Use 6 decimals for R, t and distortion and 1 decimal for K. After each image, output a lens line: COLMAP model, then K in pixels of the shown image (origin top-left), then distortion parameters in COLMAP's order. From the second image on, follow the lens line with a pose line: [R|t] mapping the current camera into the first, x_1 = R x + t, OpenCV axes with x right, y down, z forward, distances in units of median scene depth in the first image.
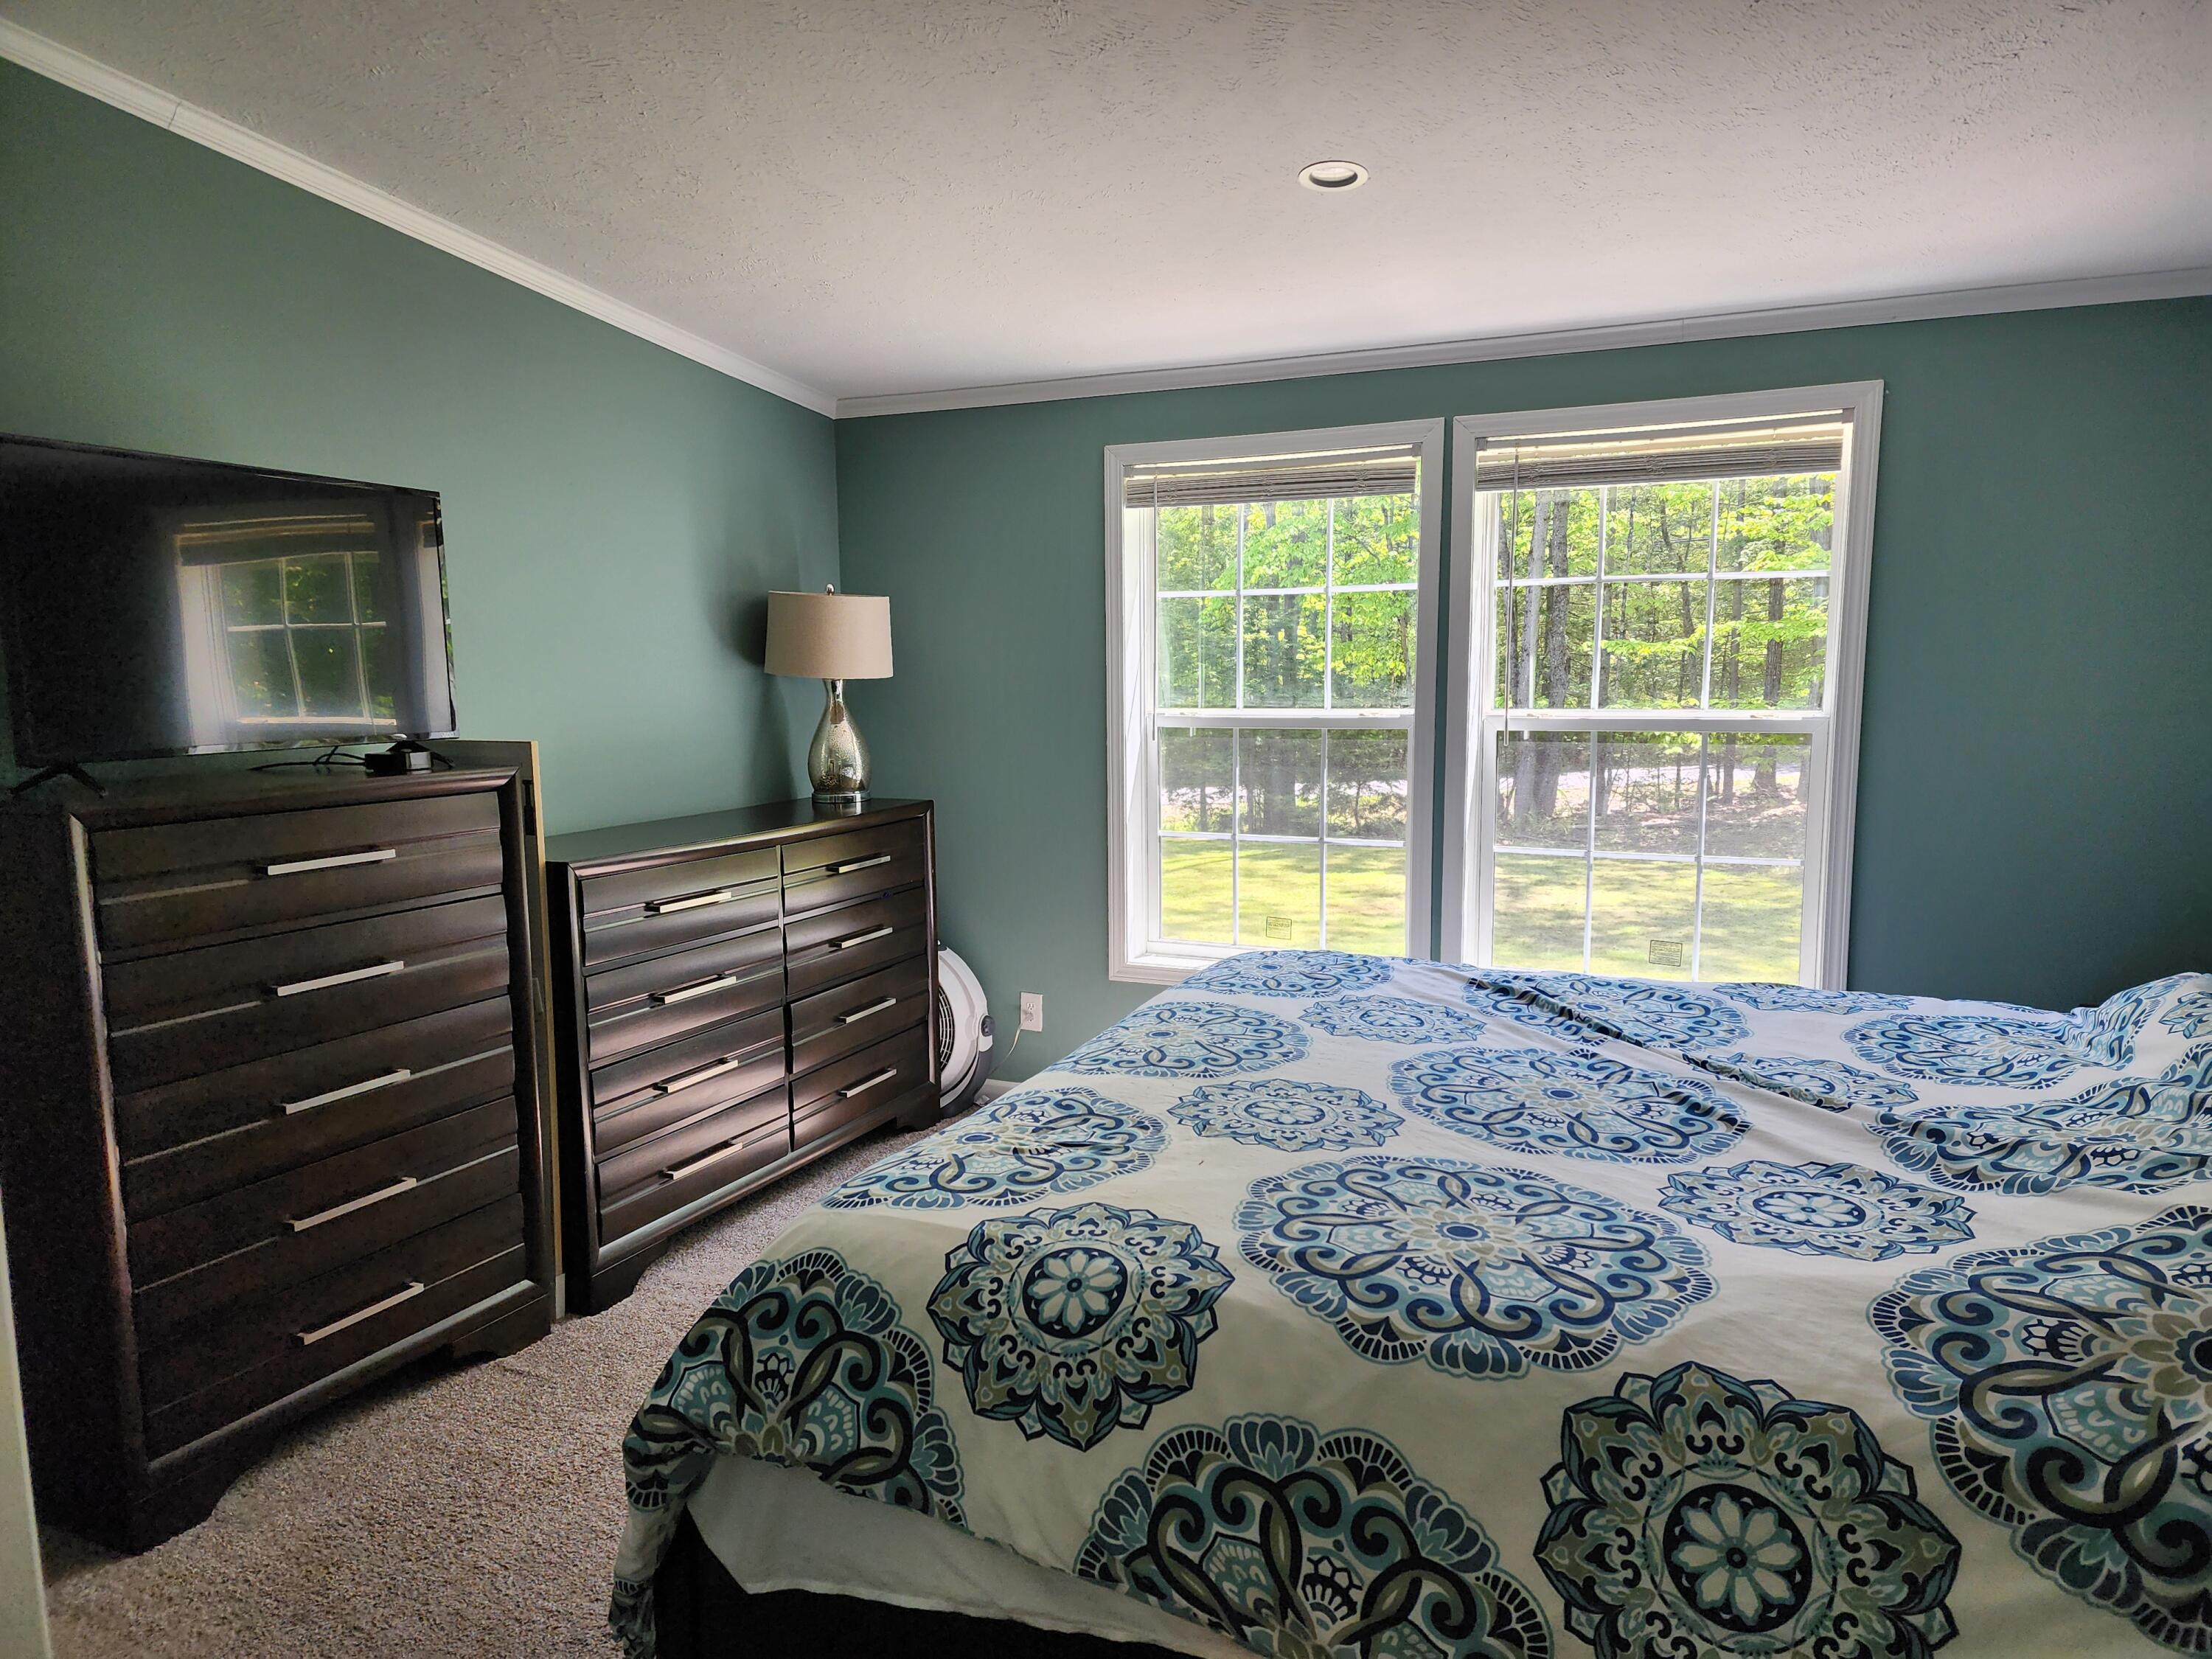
lens RADIAL K [[1488.9, 0, 1105.0], [0, 1488.9, 835.3], [0, 0, 1]] dist [0.040344, -0.053282]
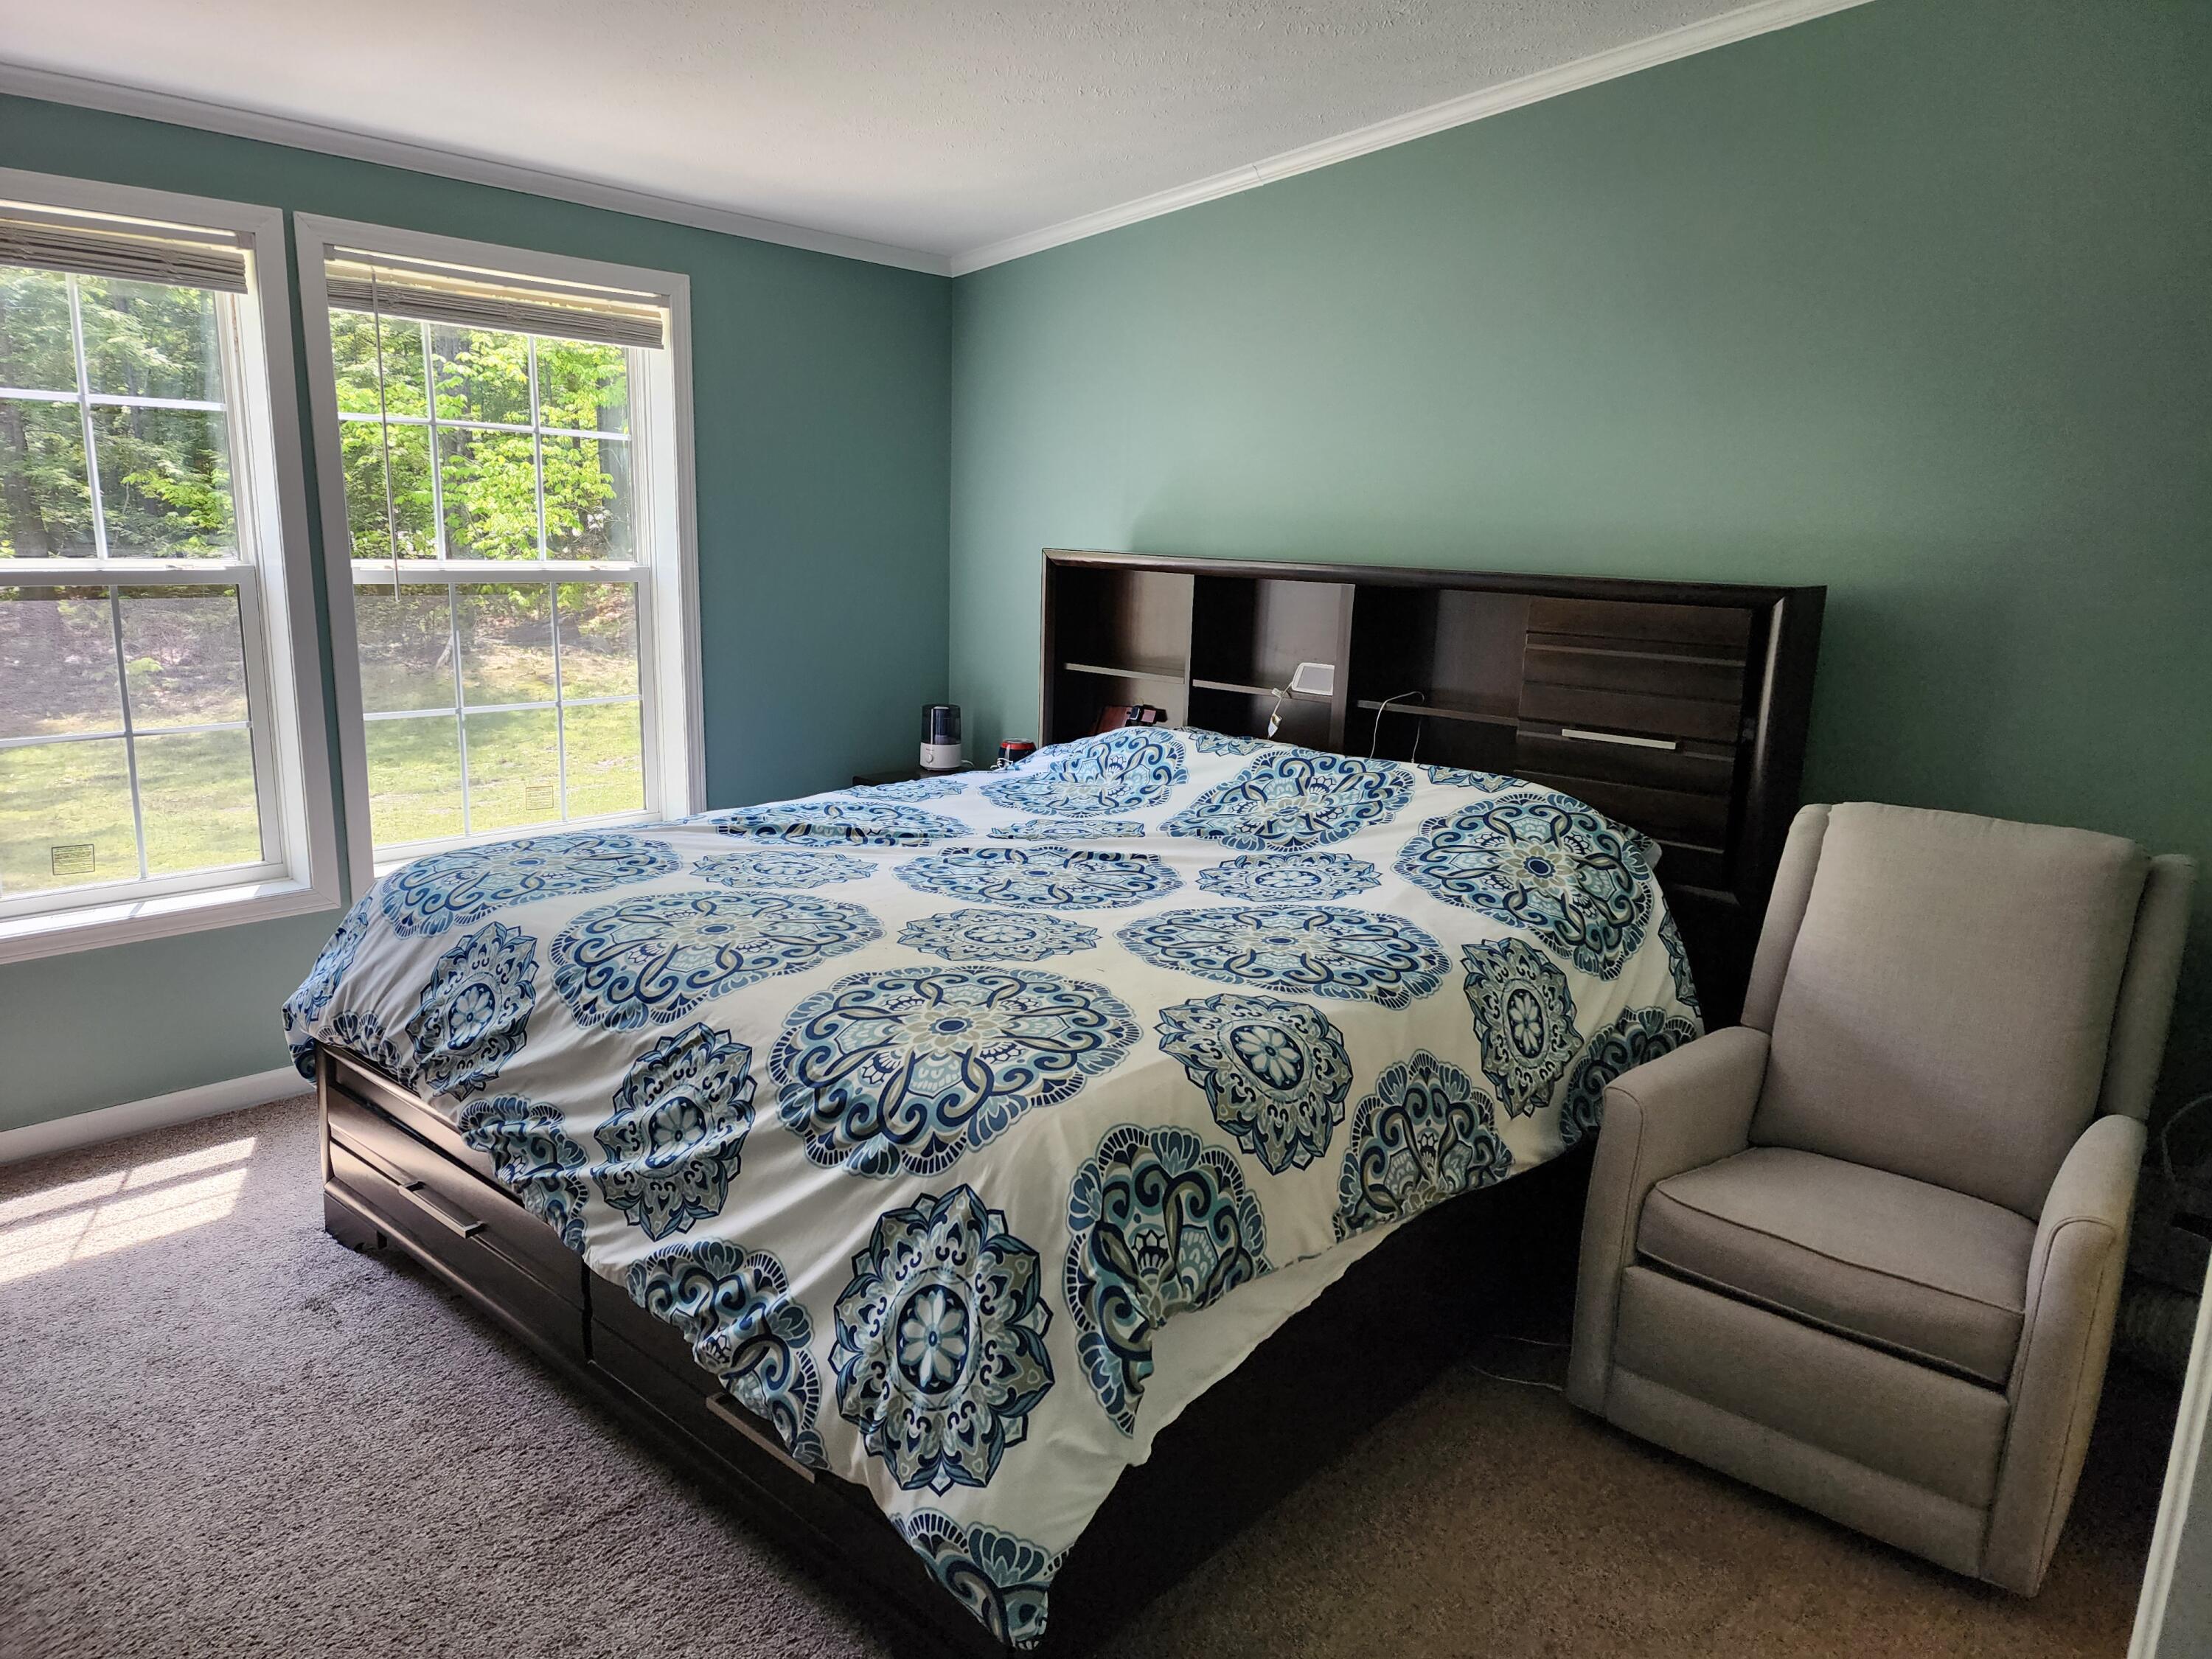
lens RADIAL K [[1481.9, 0, 1107.7], [0, 1481.9, 820.3], [0, 0, 1]] dist [0.088783, -0.079924]
pose [[0.278776, -0.176123, 0.944068, -1.133664], [0.076362, 0.983992, 0.161022, -0.097529], [-0.957315, 0.027202, 0.287762, 0.715819]]
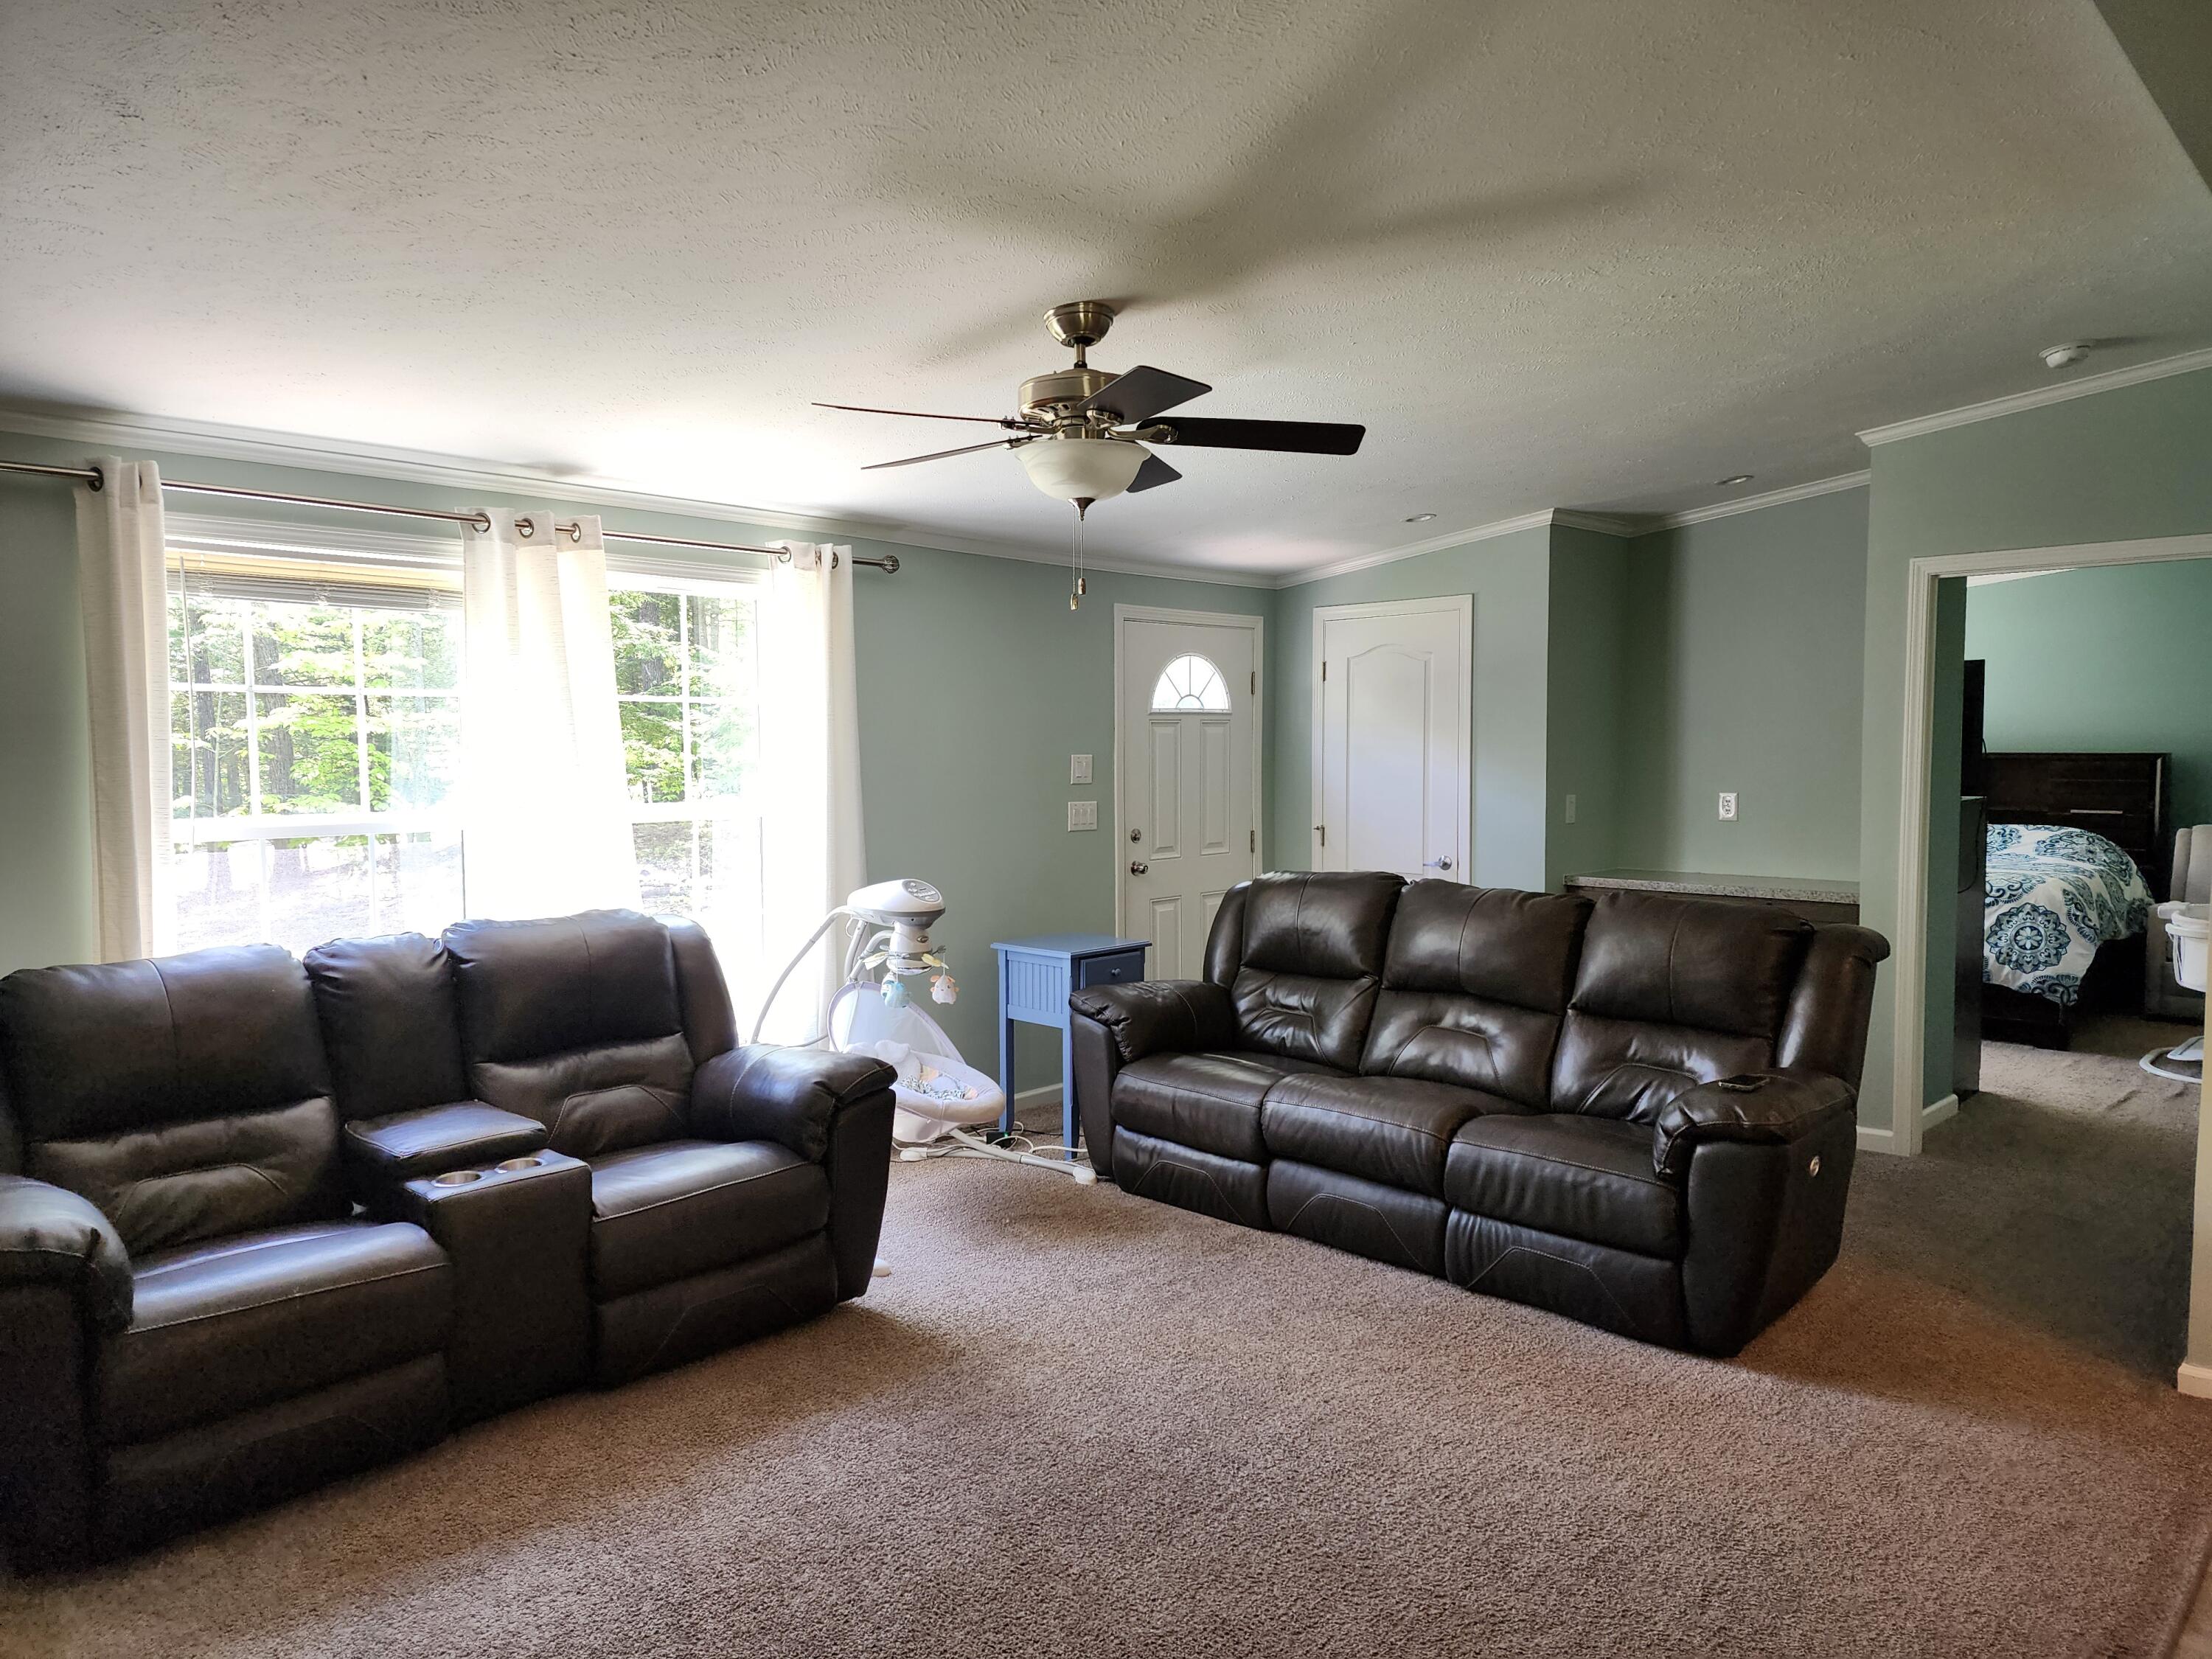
lens RADIAL K [[1481.9, 0, 1107.7], [0, 1481.9, 820.3], [0, 0, 1]] dist [0.088783, -0.079924]
pose [[0.300062, -0.043232, 0.952940, -4.909390], [0.117535, 0.993036, 0.008042, -0.243836], [-0.946651, 0.109591, 0.303054, 2.205593]]
